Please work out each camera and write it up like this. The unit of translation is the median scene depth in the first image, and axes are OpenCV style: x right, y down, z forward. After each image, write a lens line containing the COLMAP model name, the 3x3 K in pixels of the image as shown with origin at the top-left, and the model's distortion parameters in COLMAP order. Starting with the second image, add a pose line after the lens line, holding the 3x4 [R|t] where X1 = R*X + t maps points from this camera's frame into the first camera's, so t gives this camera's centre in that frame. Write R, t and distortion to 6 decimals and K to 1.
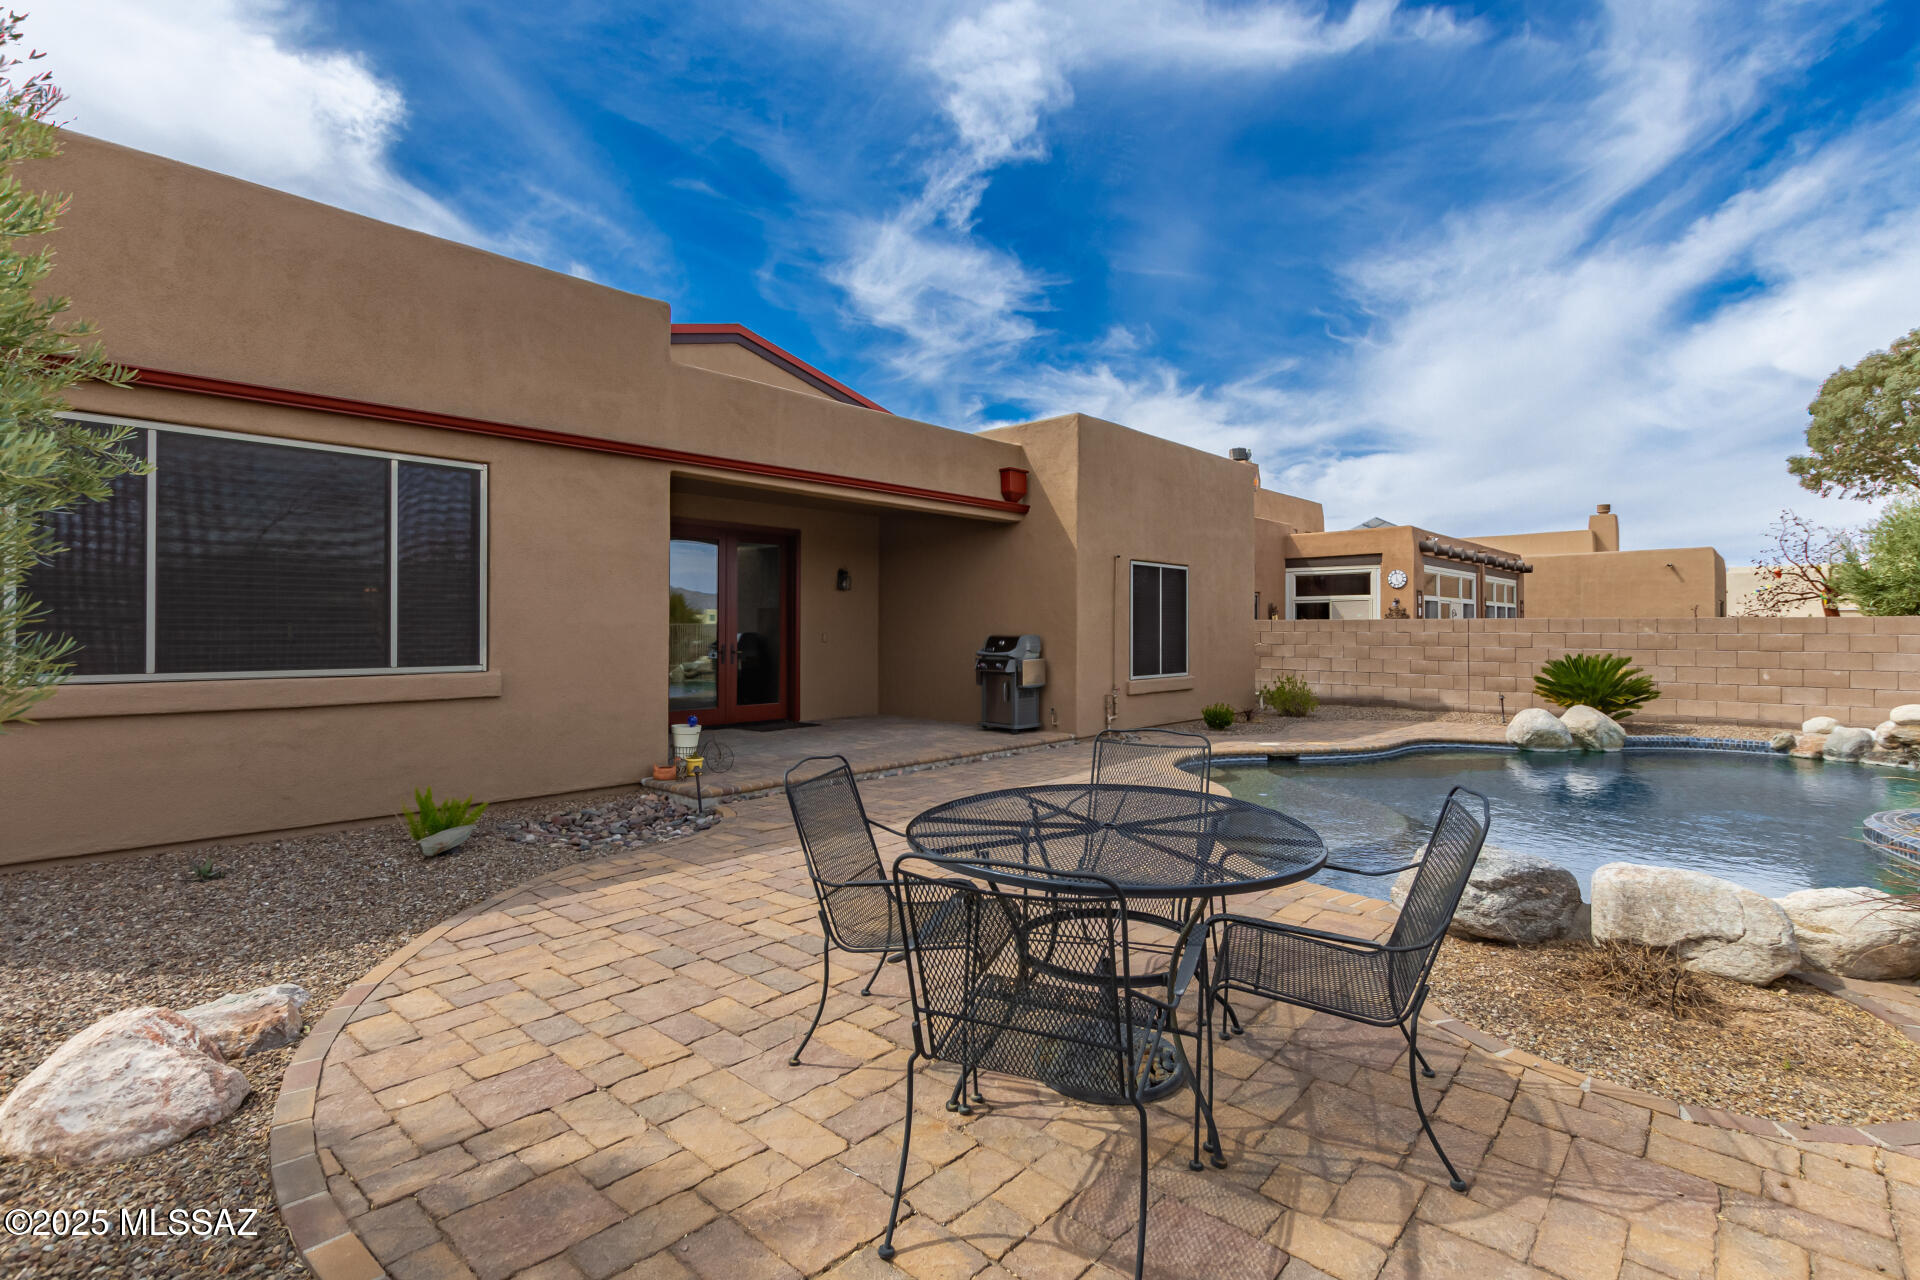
lens RADIAL K [[883.4, 0, 960.5], [0, 883.4, 627.8], [0, 0, 1]] dist [-0.004106, -0.000650]
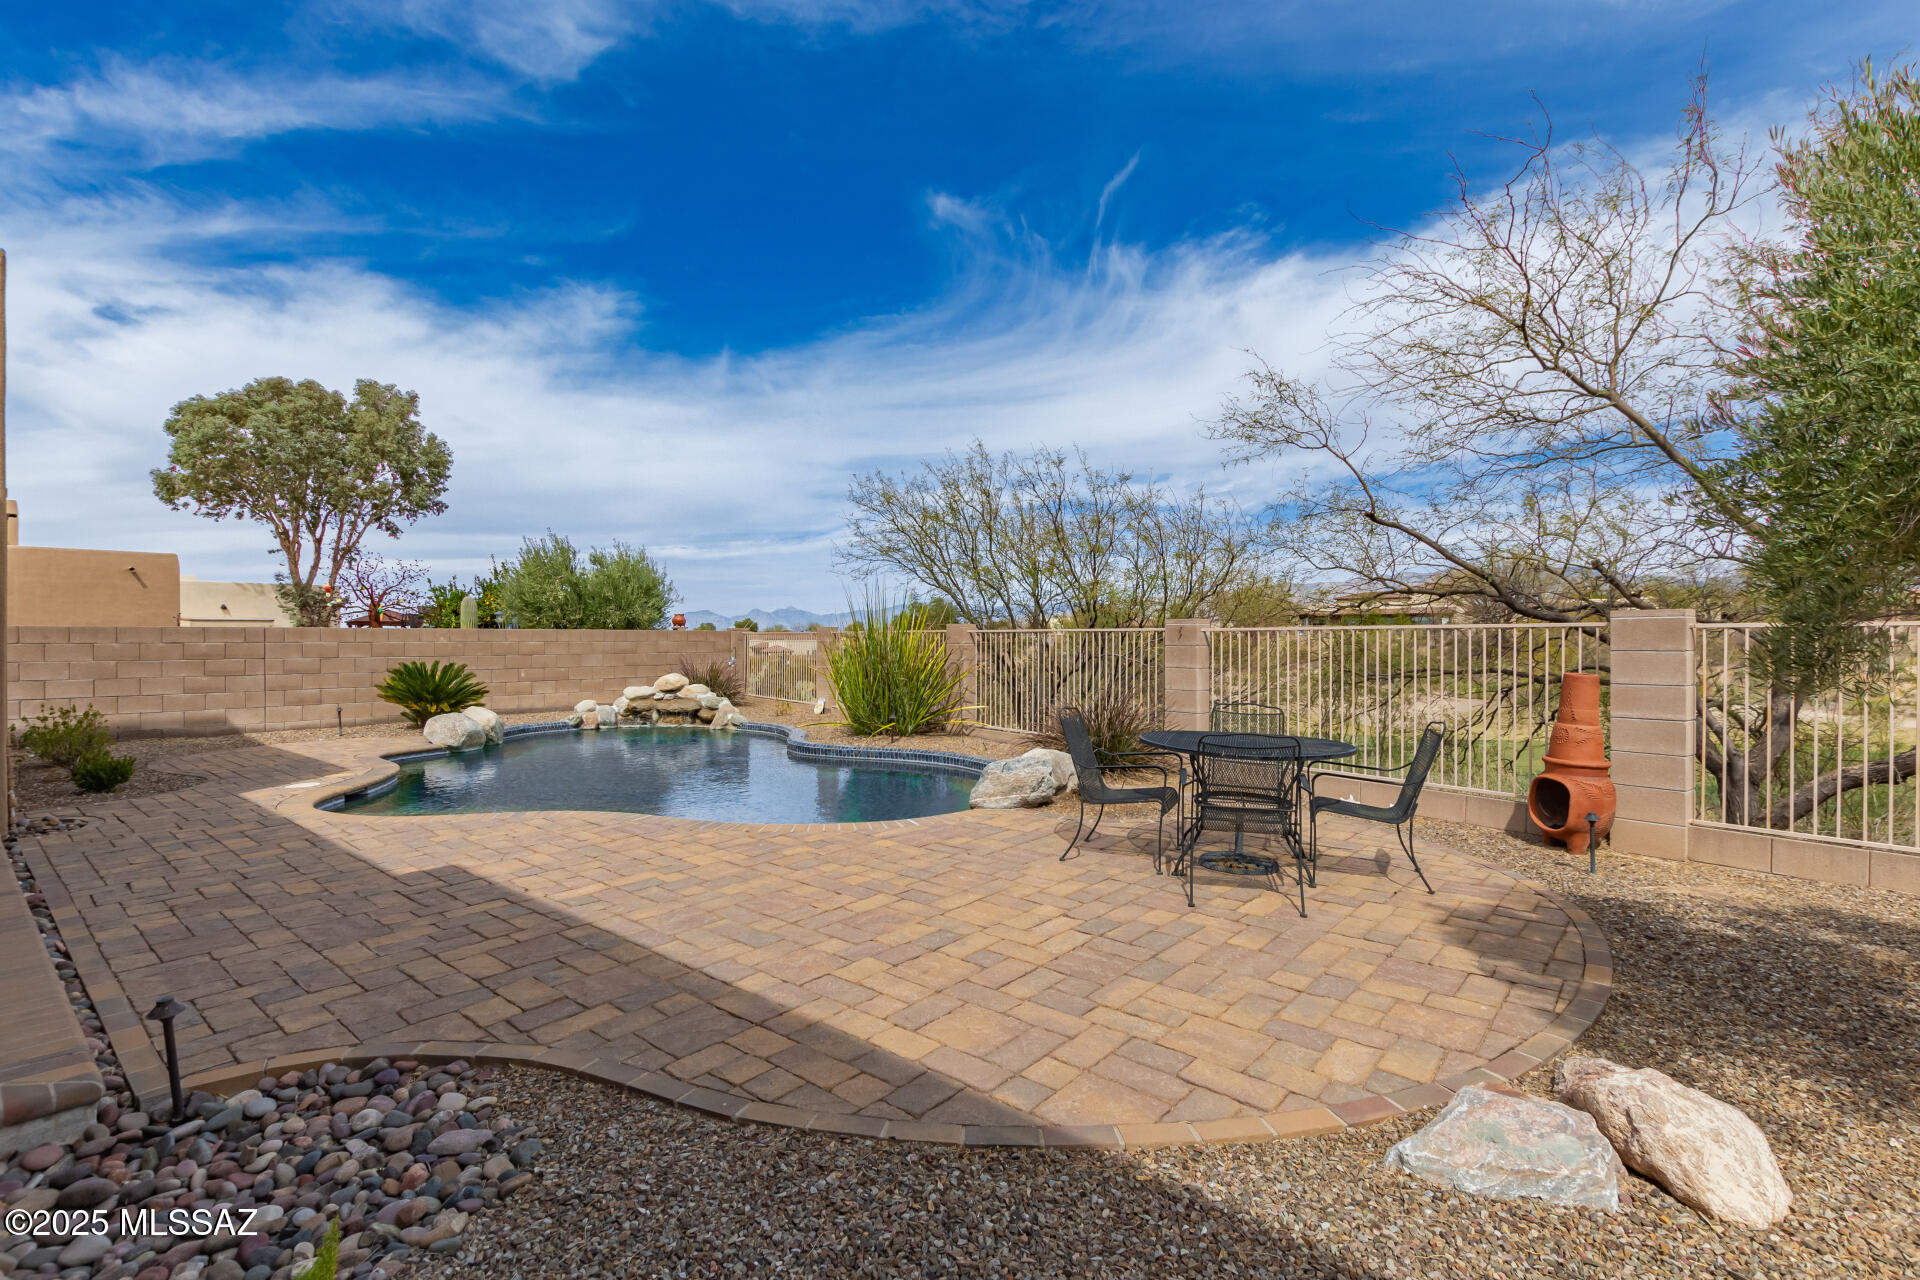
lens RADIAL K [[883.4, 0, 958.3], [0, 883.4, 642.7], [0, 0, 1]] dist [-0.004106, -0.000650]
pose [[-0.019318, -0.008888, 0.999774, -0.725820], [-0.000244, 0.999961, 0.008885, -0.006041], [-0.999813, -0.000072, -0.019319, 0.681092]]
